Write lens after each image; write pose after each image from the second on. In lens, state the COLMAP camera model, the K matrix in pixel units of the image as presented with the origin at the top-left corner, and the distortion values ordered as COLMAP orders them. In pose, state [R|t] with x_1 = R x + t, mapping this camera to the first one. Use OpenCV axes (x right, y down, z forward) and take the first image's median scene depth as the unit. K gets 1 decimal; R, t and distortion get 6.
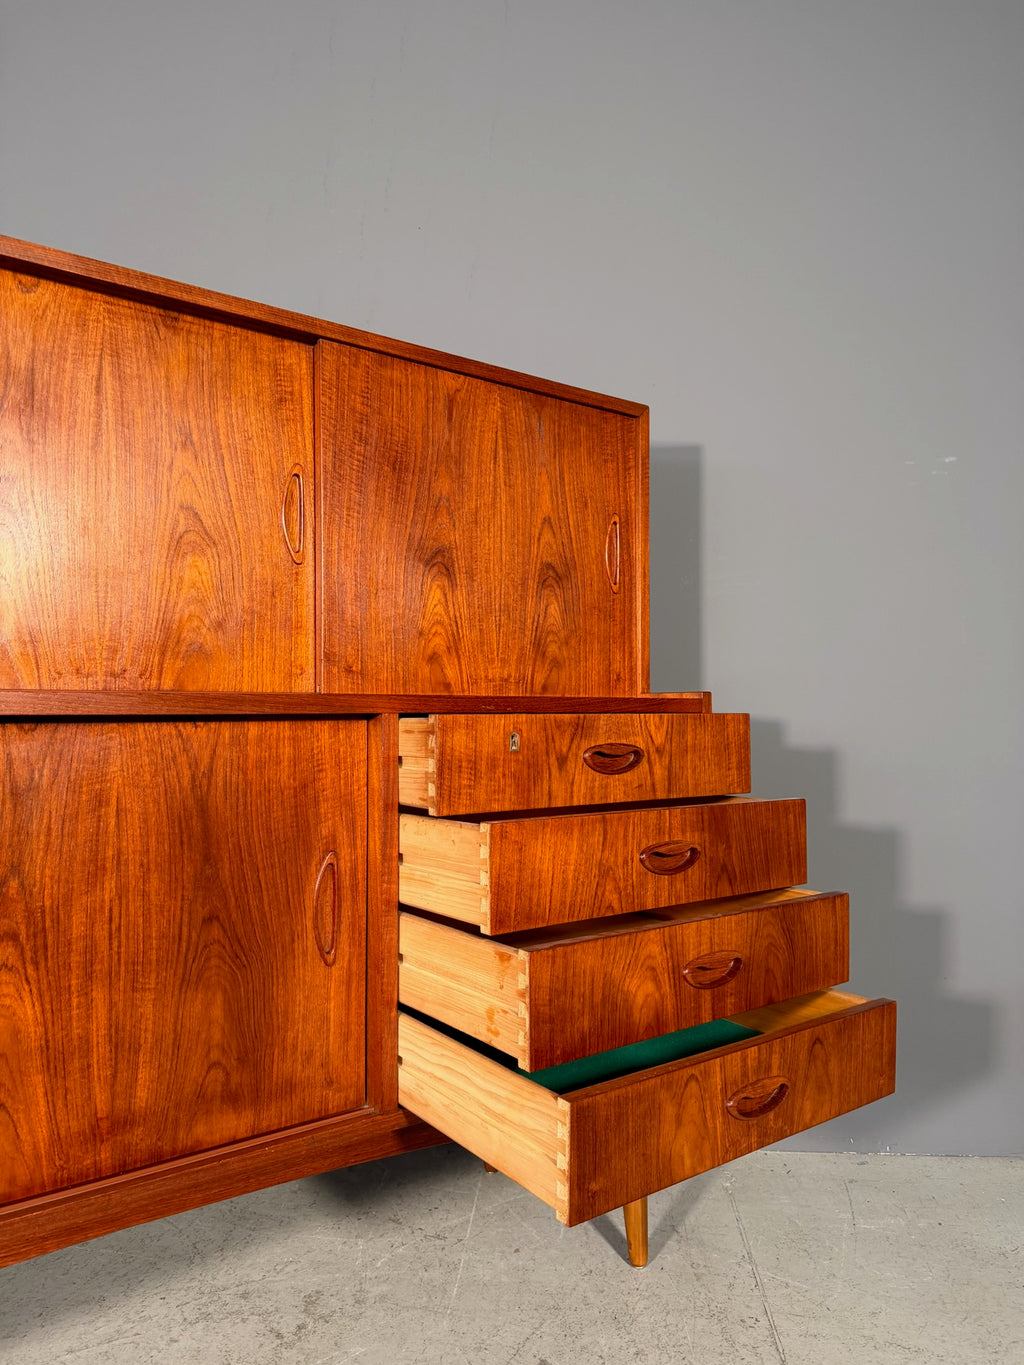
lens RADIAL K [[961.9, 0, 512.0], [0, 961.9, 686.0], [0, 0, 1]] dist [0.160071, -0.311190]
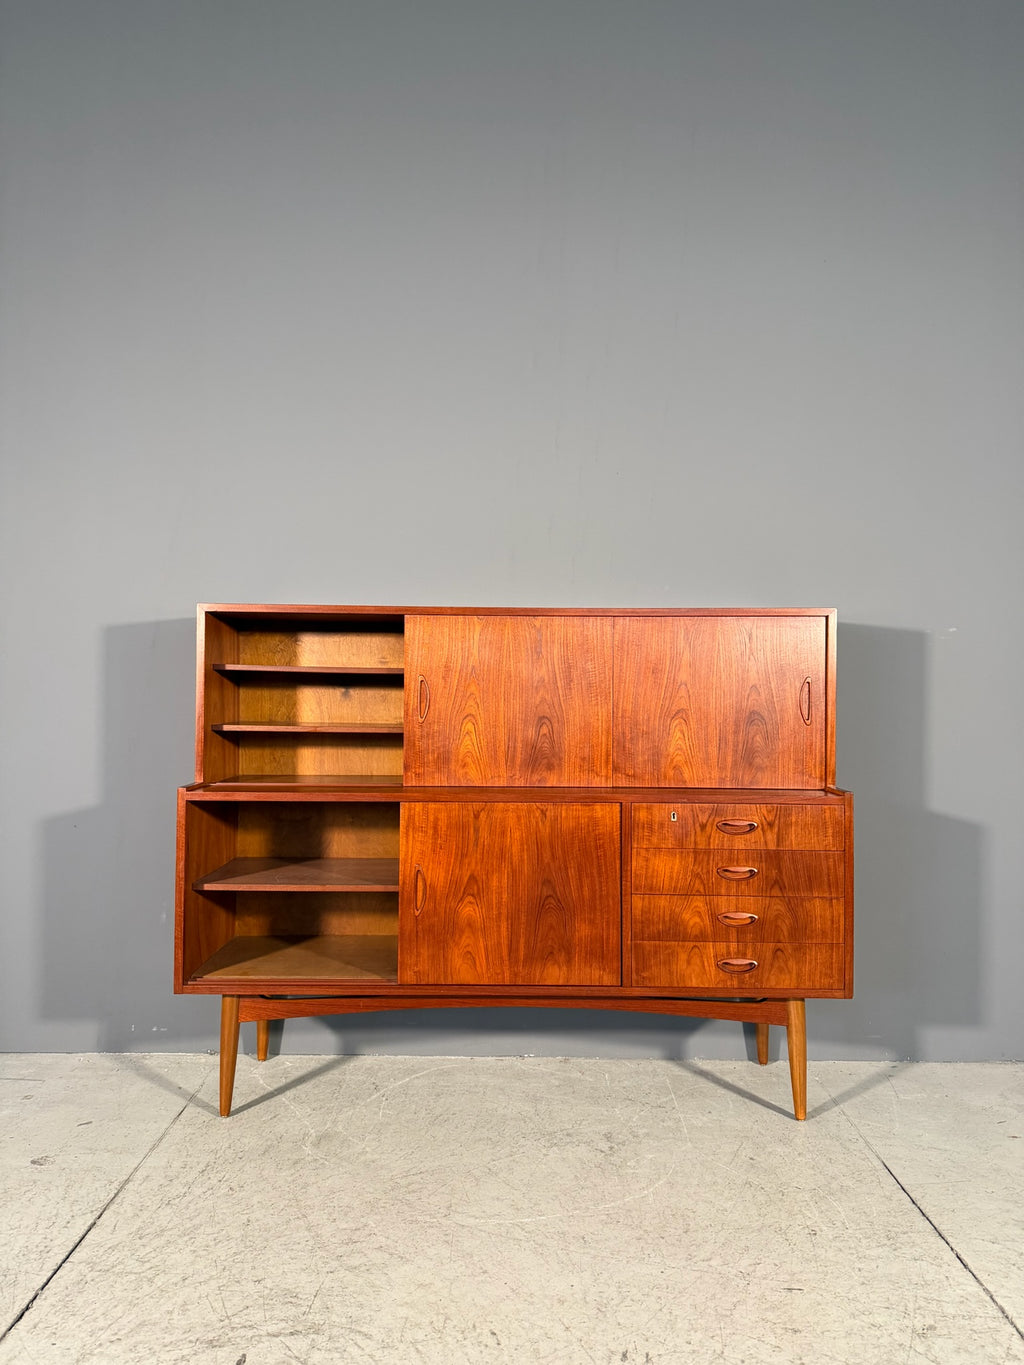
lens RADIAL K [[958.9, 0, 516.6], [0, 958.9, 681.5], [0, 0, 1]] dist [0.188817, -0.383030]
pose [[0.800986, 0.007850, -0.598632, 0.918855], [0.010568, 0.999573, 0.027247, -0.289381], [0.598590, -0.028151, 0.800561, -0.818027]]
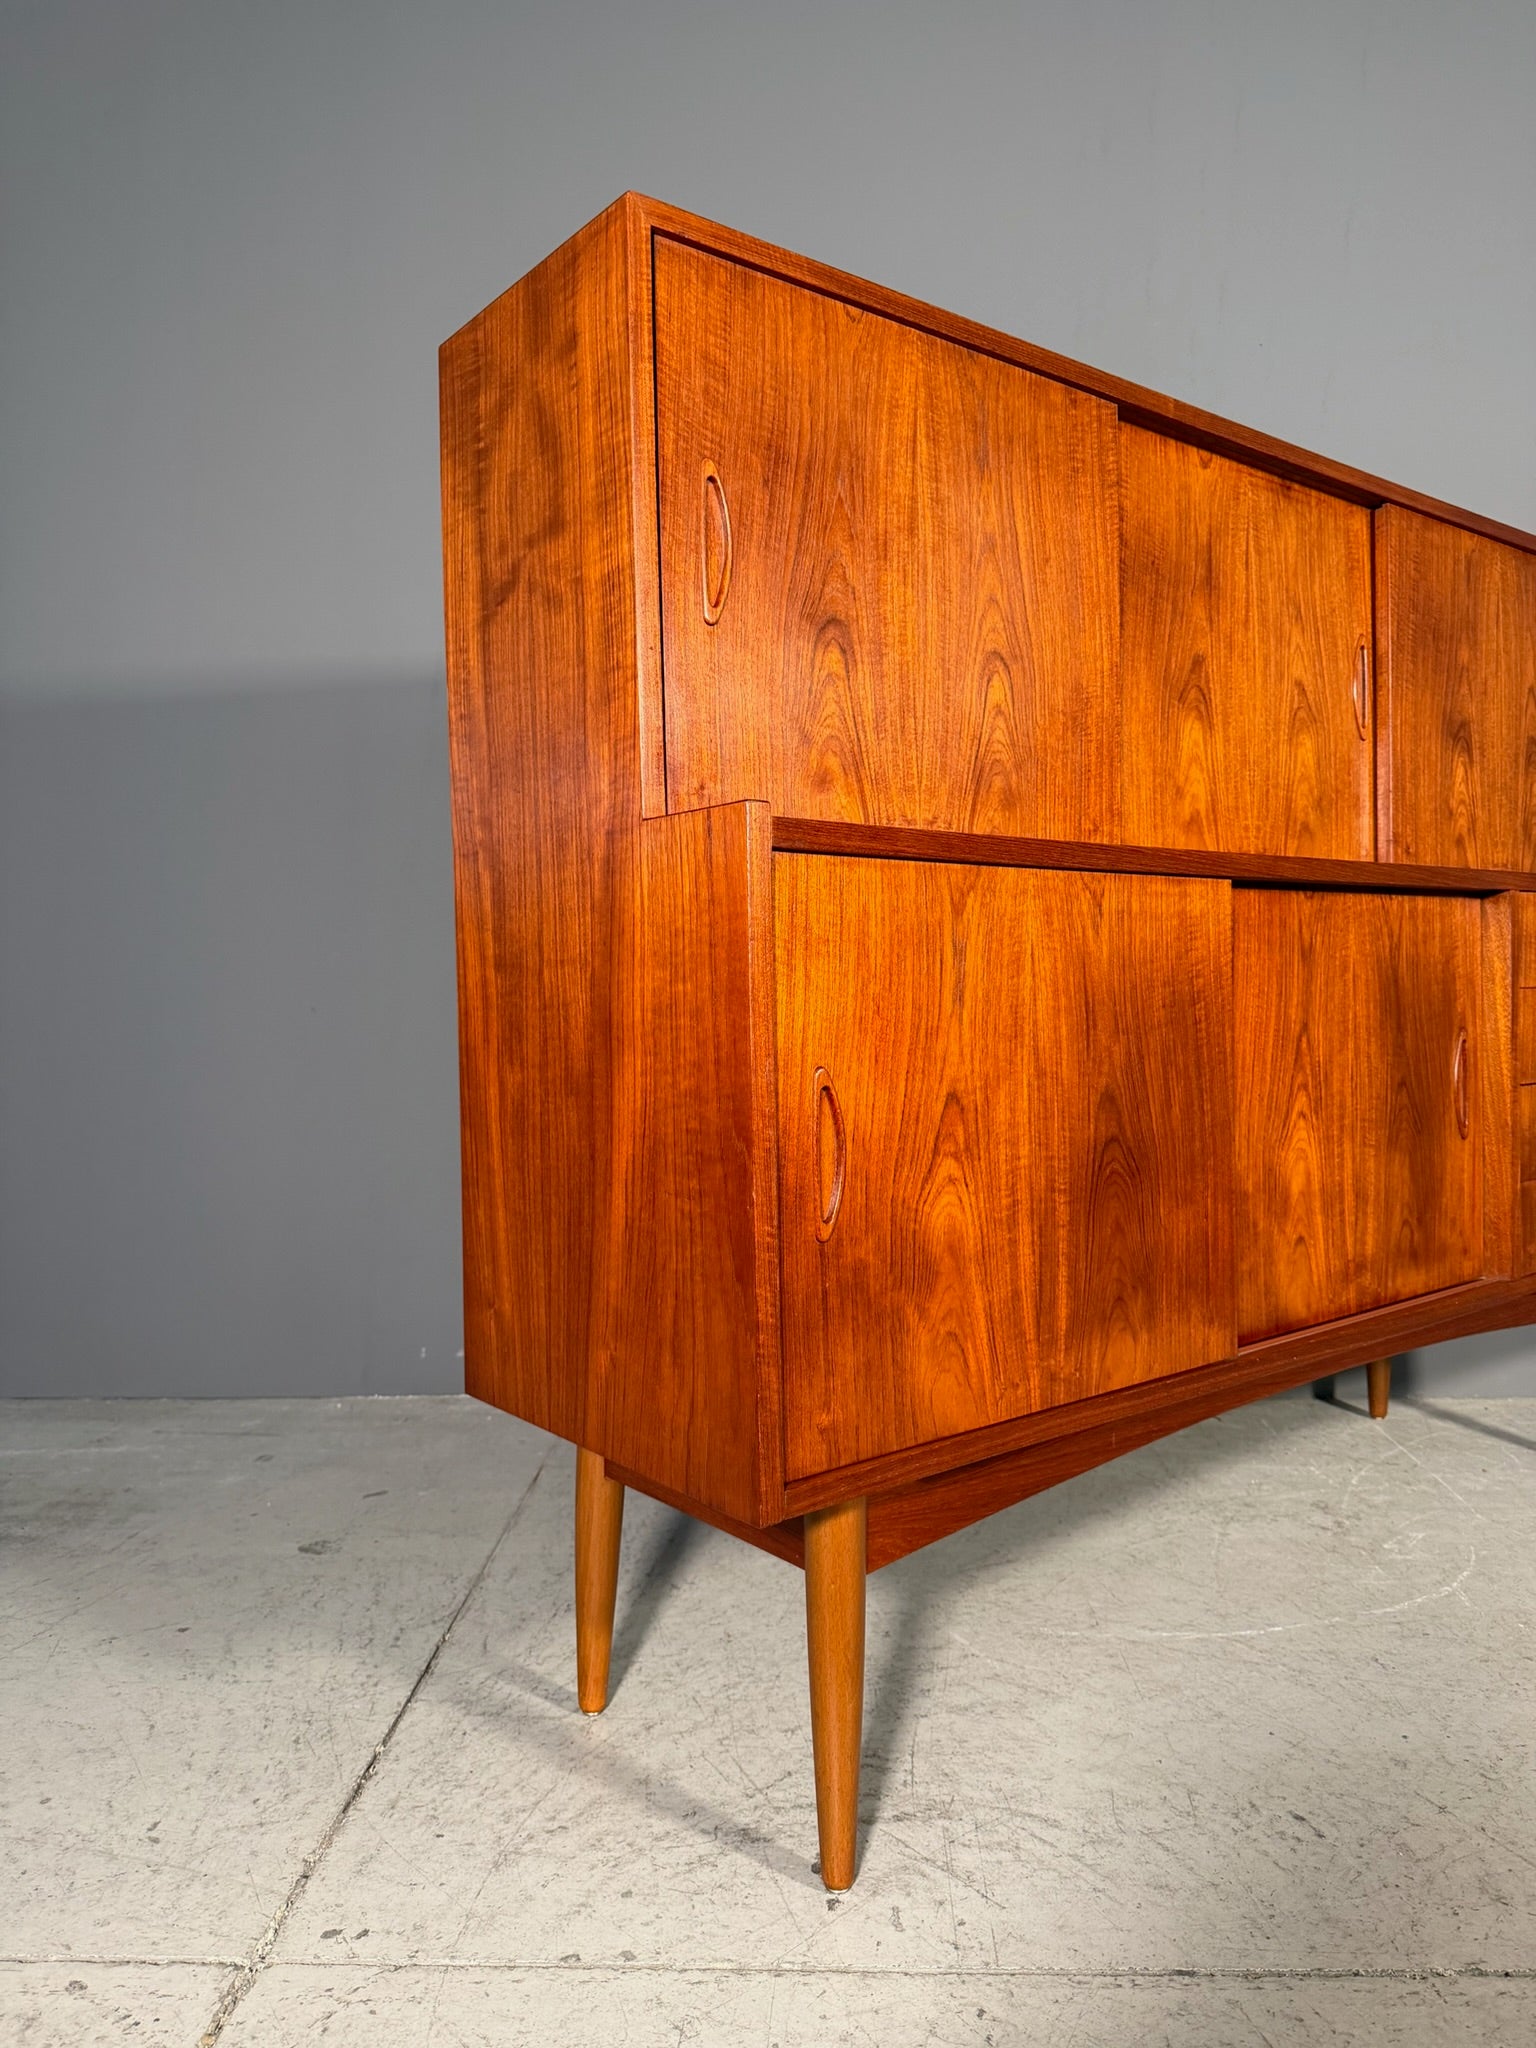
lens RADIAL K [[1443.2, 0, 767.9], [0, 1443.2, 1029.2], [0, 0, 1]] dist [0.160071, -0.311190]
pose [[0.999624, -0.014732, 0.023114, -0.889905], [0.013337, 0.998146, 0.059389, 0.067982], [-0.023946, -0.059059, 0.997967, -0.472595]]
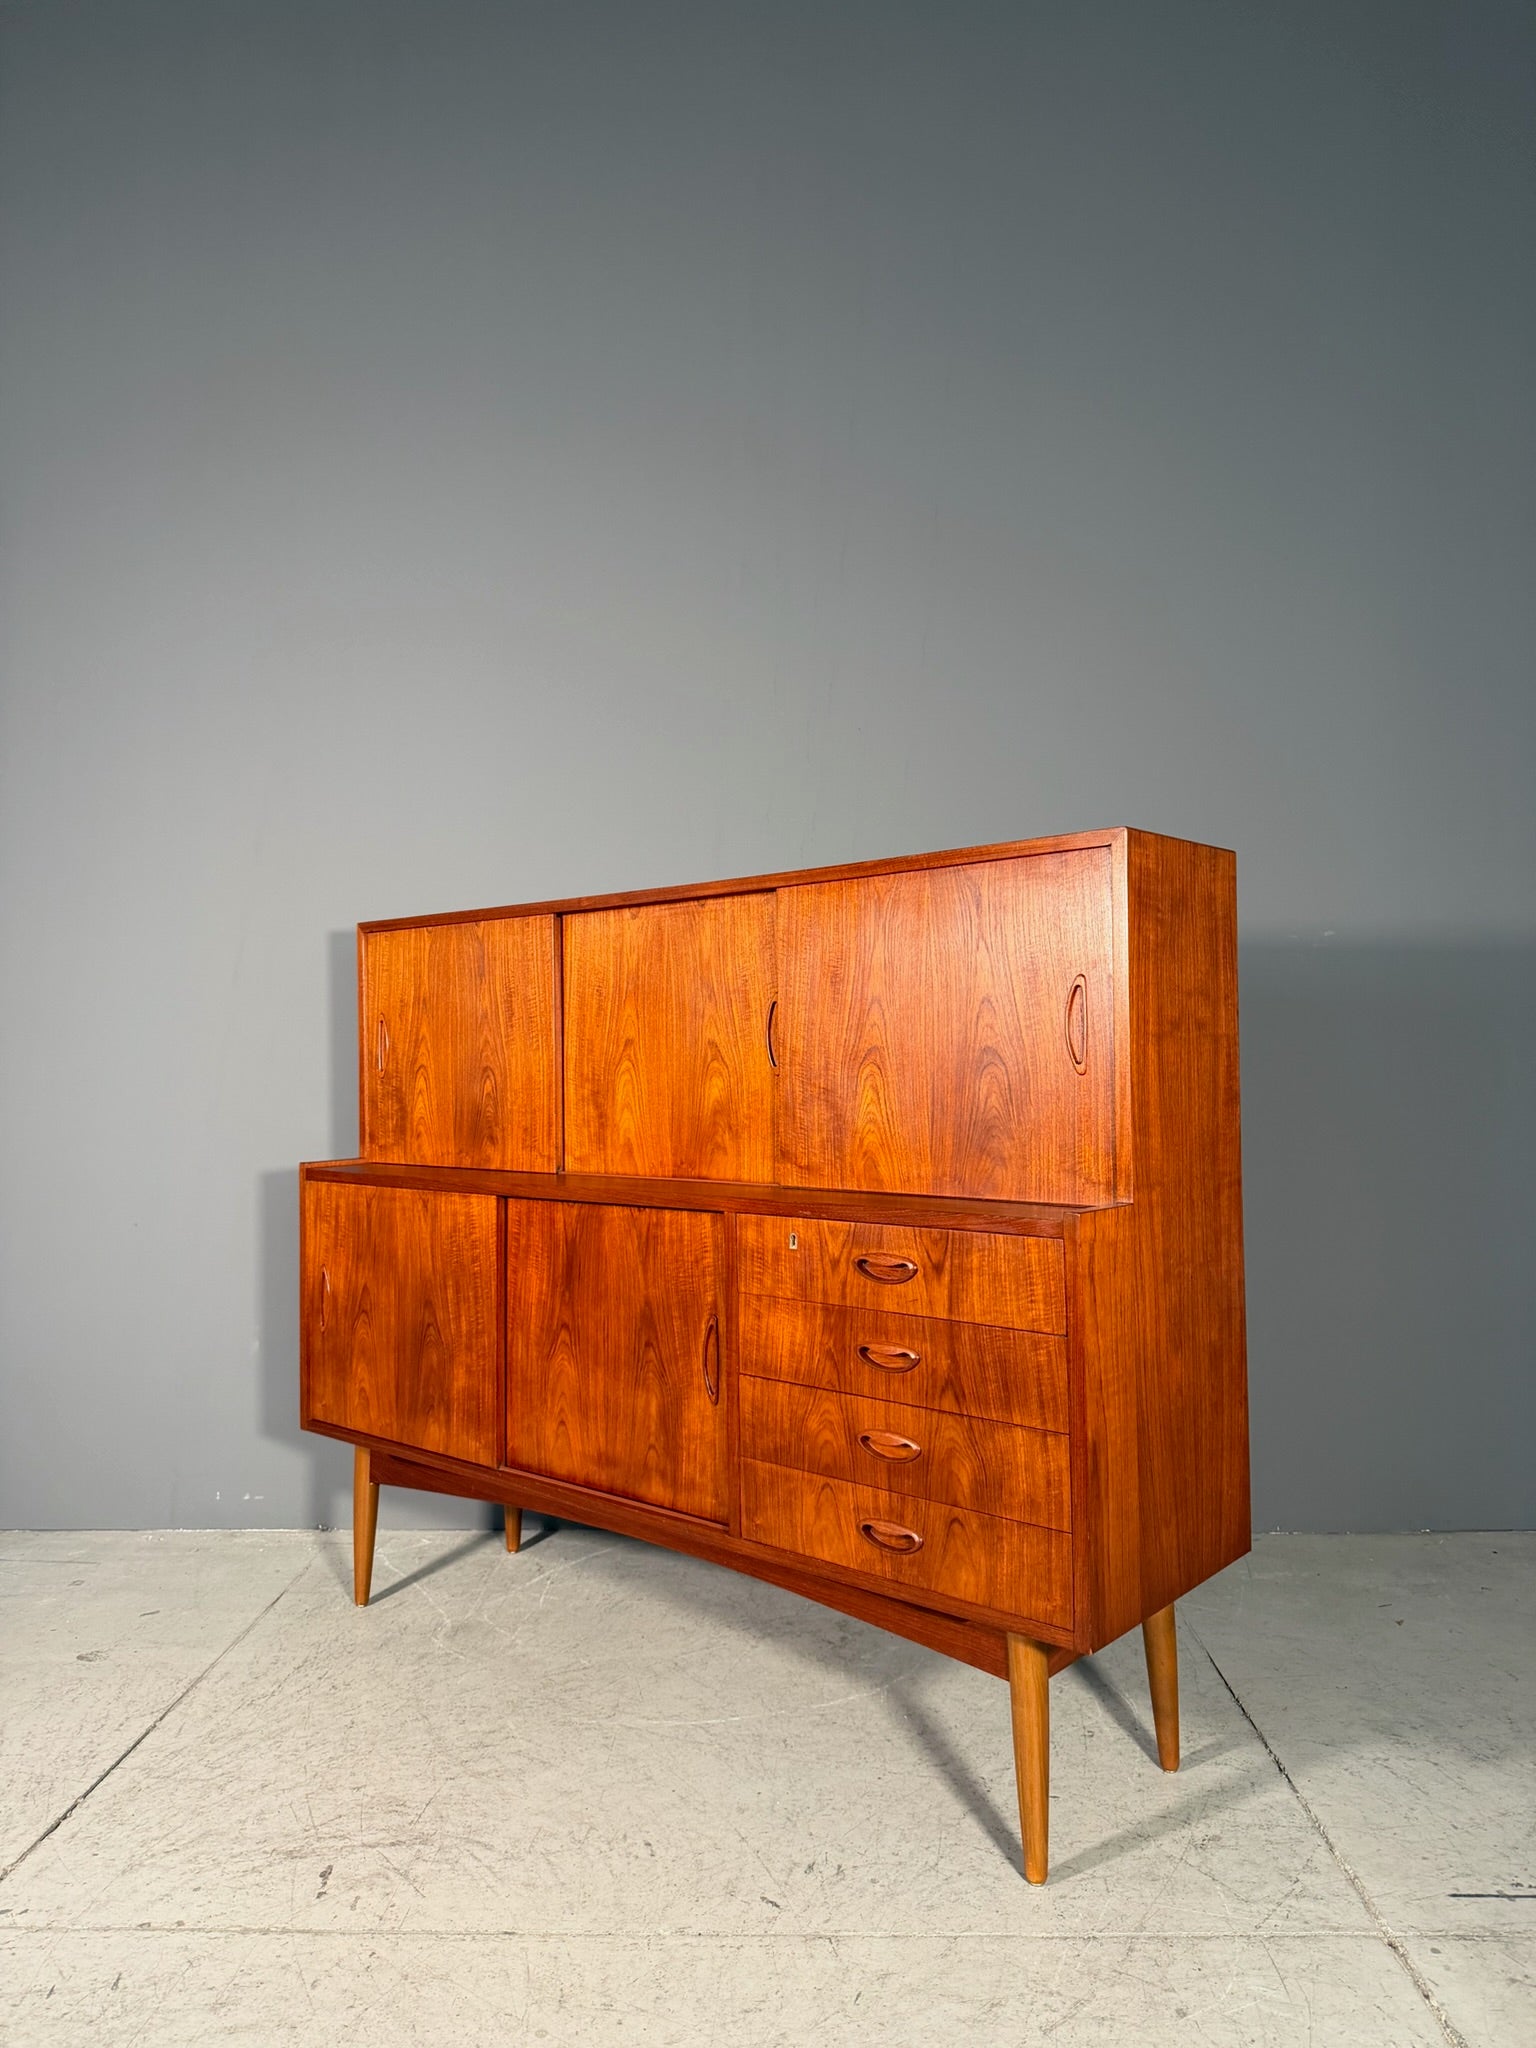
lens RADIAL K [[1443.2, 0, 767.9], [0, 1443.2, 1029.2], [0, 0, 1]] dist [0.160071, -0.311190]
pose [[0.209921, -0.015598, -0.977594, 1.613985], [0.049773, 0.998747, -0.005248, -0.183341], [0.976451, -0.047556, 0.210435, 0.646518]]
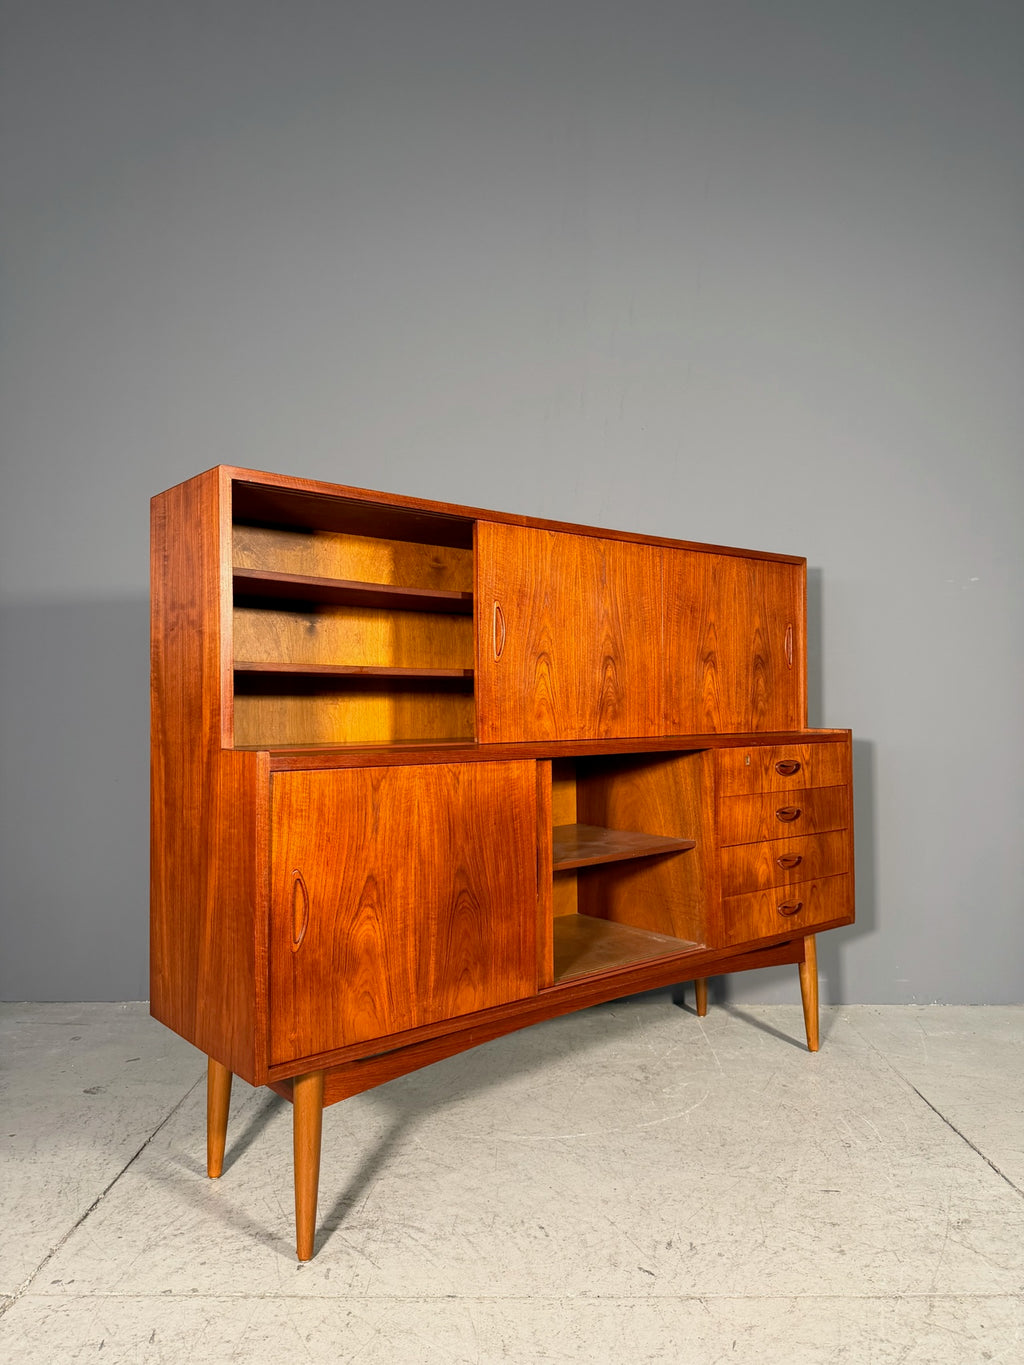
lens RADIAL K [[961.9, 0, 512.0], [0, 961.9, 686.0], [0, 0, 1]] dist [0.160071, -0.311190]
pose [[0.998700, -0.001364, 0.050965, -0.612154], [0.000634, 0.999897, 0.014330, -0.120285], [-0.050979, -0.014279, 0.998598, -0.894366]]
